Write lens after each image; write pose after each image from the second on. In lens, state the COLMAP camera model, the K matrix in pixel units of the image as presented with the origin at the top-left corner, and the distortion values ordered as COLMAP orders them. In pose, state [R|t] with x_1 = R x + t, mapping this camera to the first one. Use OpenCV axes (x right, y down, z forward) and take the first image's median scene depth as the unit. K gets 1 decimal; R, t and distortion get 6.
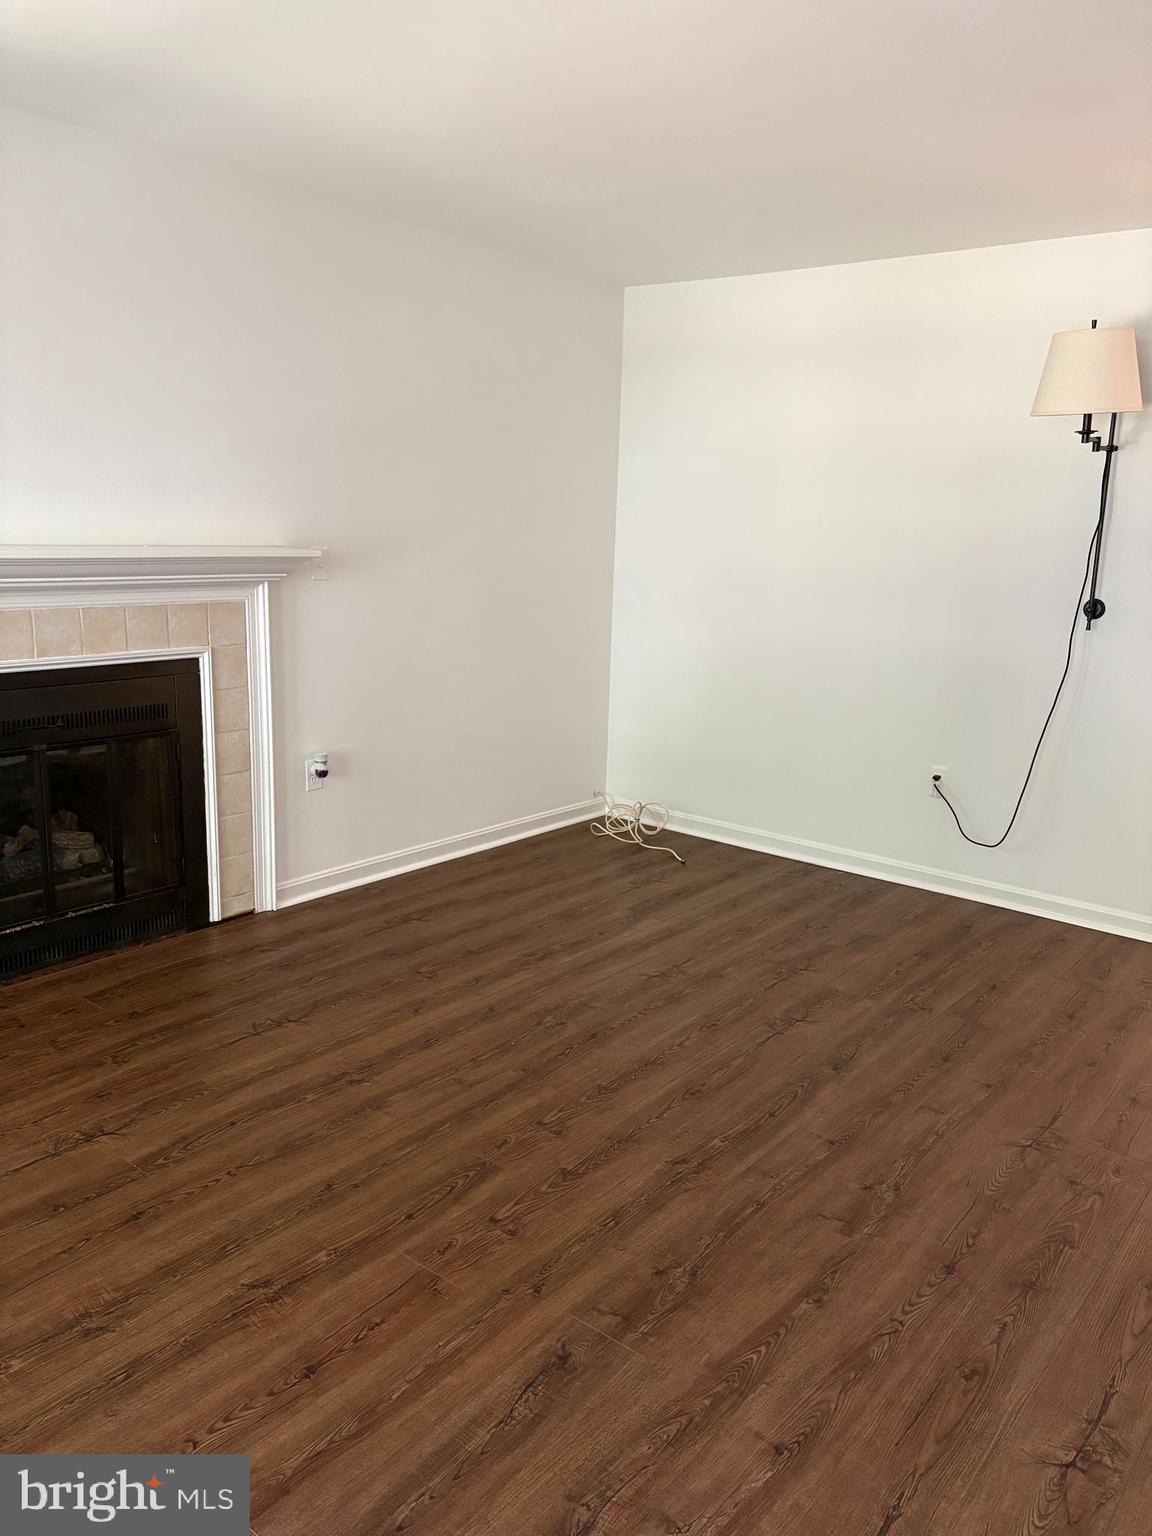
lens RADIAL K [[1165.8, 0, 568.7], [0, 1165.8, 763.6], [0, 0, 1]] dist [0.046475, -0.041780]
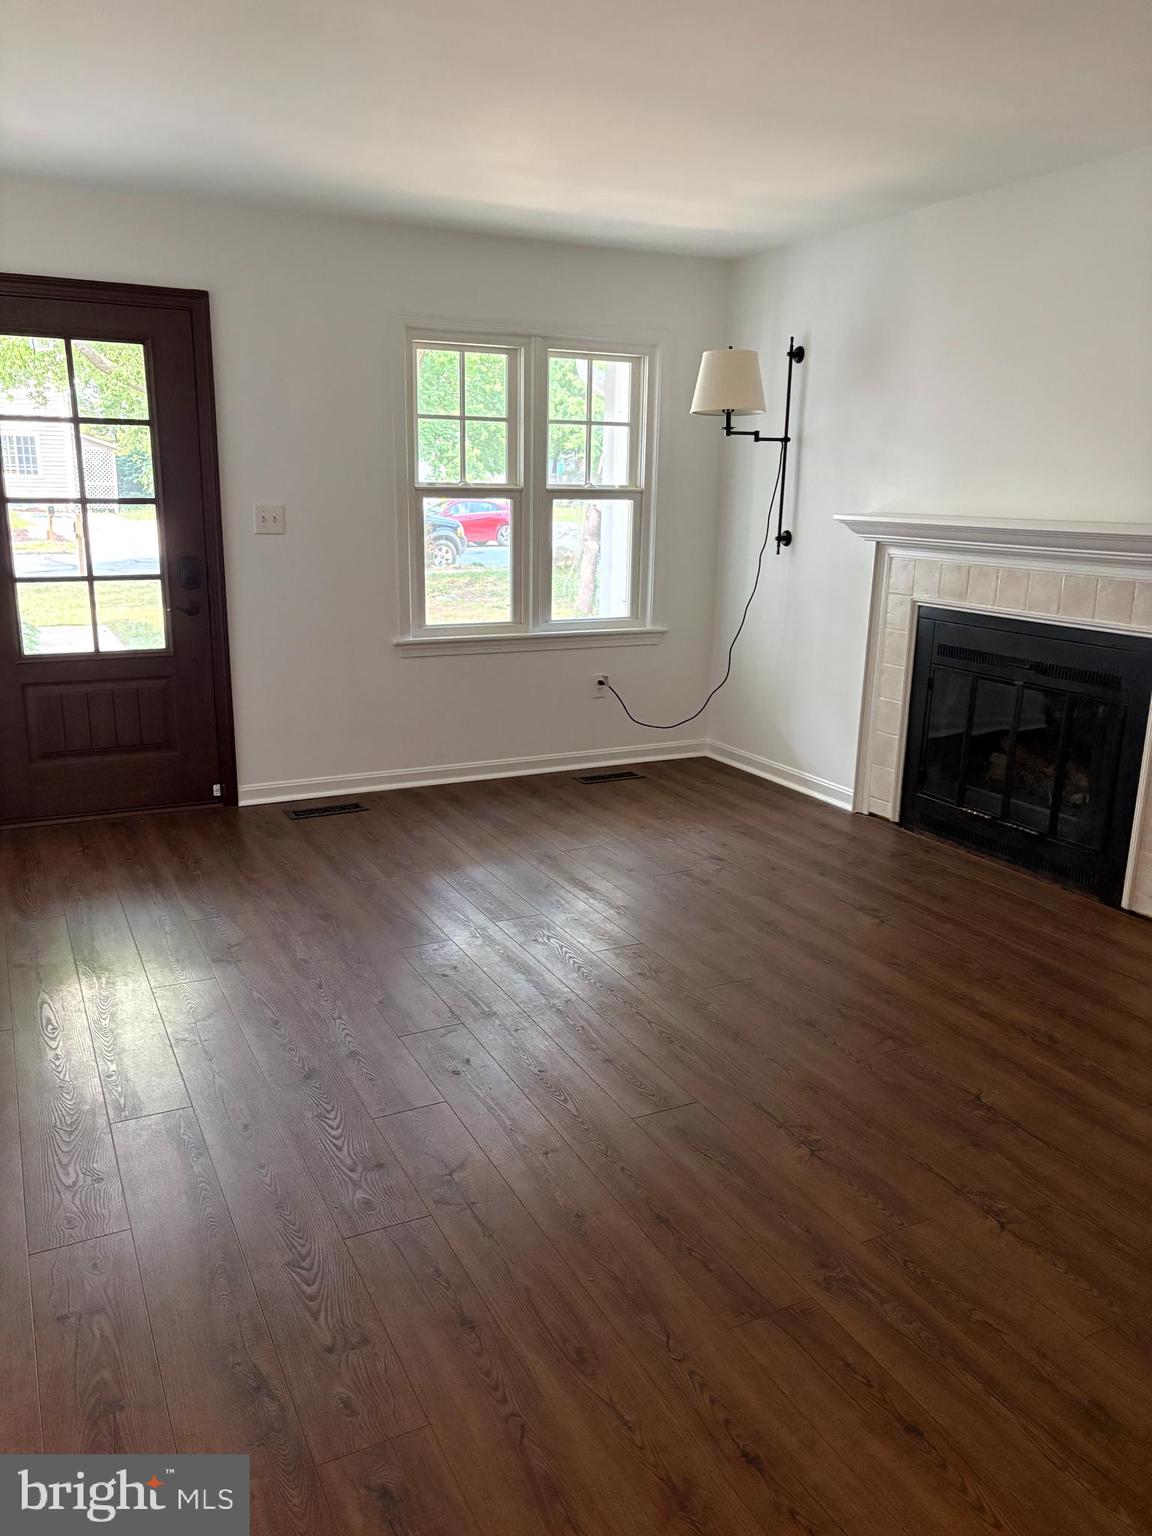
lens RADIAL K [[1165.8, 0, 570.1], [0, 1165.8, 773.1], [0, 0, 1]] dist [0.046475, -0.041780]
pose [[-0.411787, 0.191321, -0.890970, 0.806879], [-0.210594, 0.931268, 0.297306, -0.179586], [0.886613, 0.310059, -0.343193, 0.957440]]
